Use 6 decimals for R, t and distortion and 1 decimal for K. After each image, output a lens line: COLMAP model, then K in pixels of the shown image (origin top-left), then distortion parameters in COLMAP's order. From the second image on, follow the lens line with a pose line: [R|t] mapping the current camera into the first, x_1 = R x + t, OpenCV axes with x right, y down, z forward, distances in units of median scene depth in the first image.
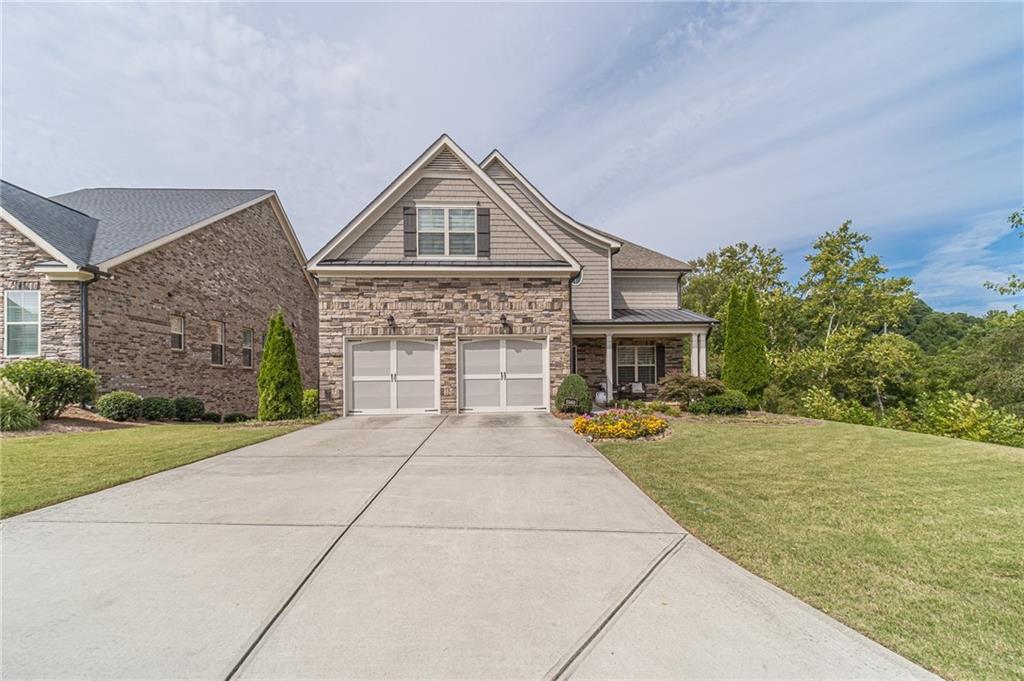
lens RADIAL K [[403.2, 0, 492.2], [0, 403.2, 375.7], [0, 0, 1]] dist [0.003568, -0.000196]
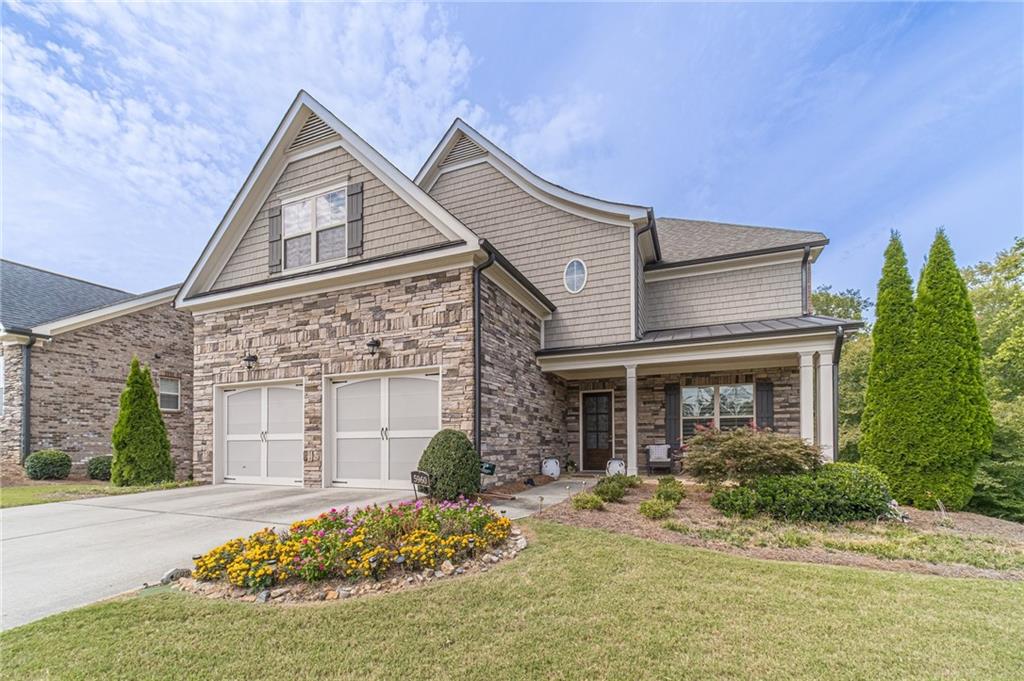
lens RADIAL K [[403.2, 0, 489.6], [0, 403.2, 439.7], [0, 0, 1]] dist [0.003568, -0.000196]
pose [[0.912710, 0.002005, -0.408603, 0.459215], [0.000512, 0.999982, 0.006050, 0.006514], [0.408608, -0.005731, 0.912692, 0.476988]]
